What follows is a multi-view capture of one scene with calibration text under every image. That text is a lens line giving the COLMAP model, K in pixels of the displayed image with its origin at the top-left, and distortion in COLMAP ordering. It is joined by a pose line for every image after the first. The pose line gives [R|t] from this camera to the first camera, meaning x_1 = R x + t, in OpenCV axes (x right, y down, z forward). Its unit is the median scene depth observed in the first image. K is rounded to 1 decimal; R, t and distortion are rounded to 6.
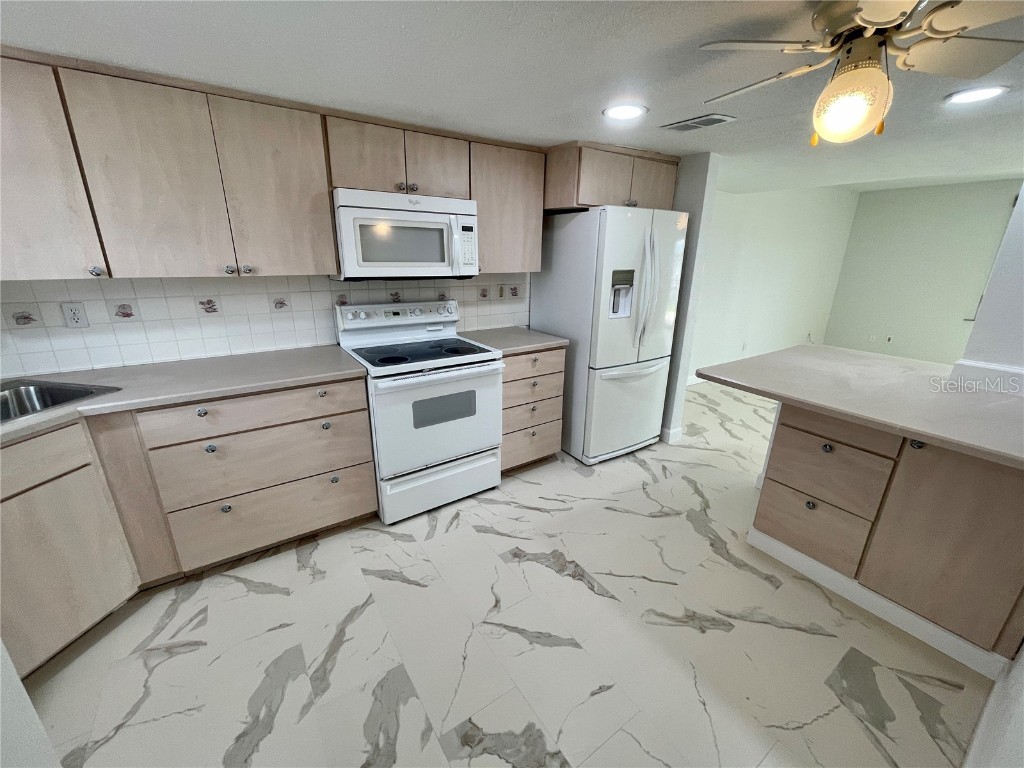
lens RADIAL K [[416.3, 0, 513.6], [0, 416.3, 384.2], [0, 0, 1]] dist [0.000918, 0.000205]
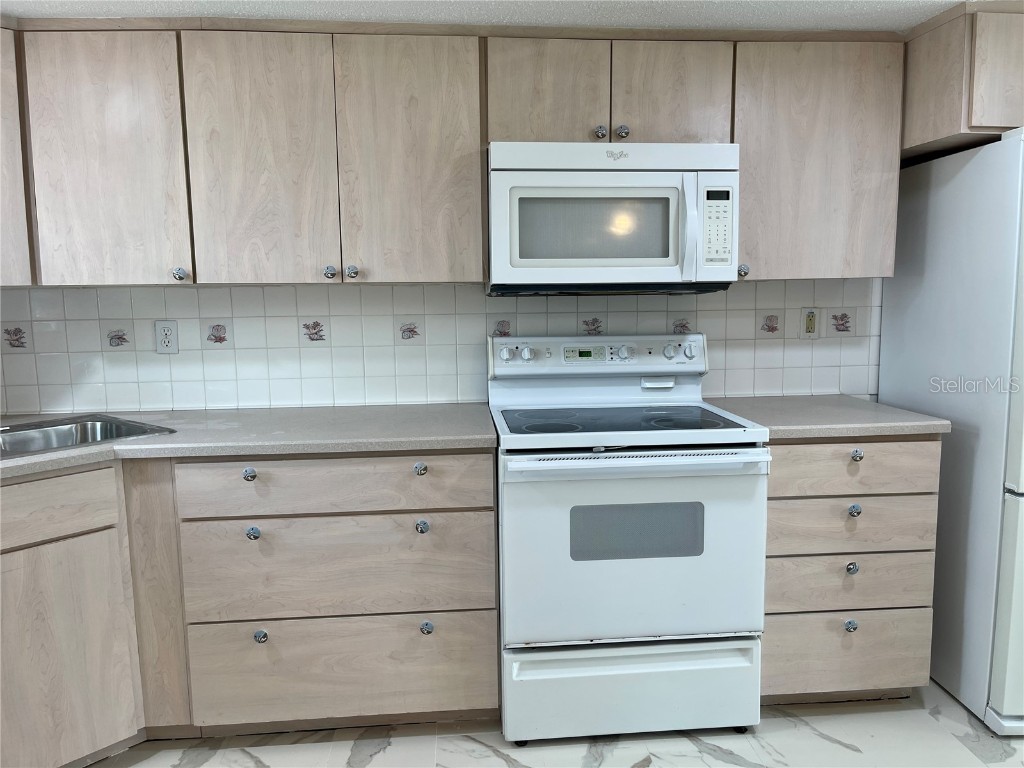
lens RADIAL K [[788.2, 0, 512.6], [0, 788.2, 384.8], [0, 0, 1]] dist [0.070646, -0.100762]
pose [[0.871513, 0.035917, -0.489055, 0.169624], [-0.126237, 0.980134, -0.152975, 0.050728], [0.473844, 0.195057, 0.858734, 0.062773]]
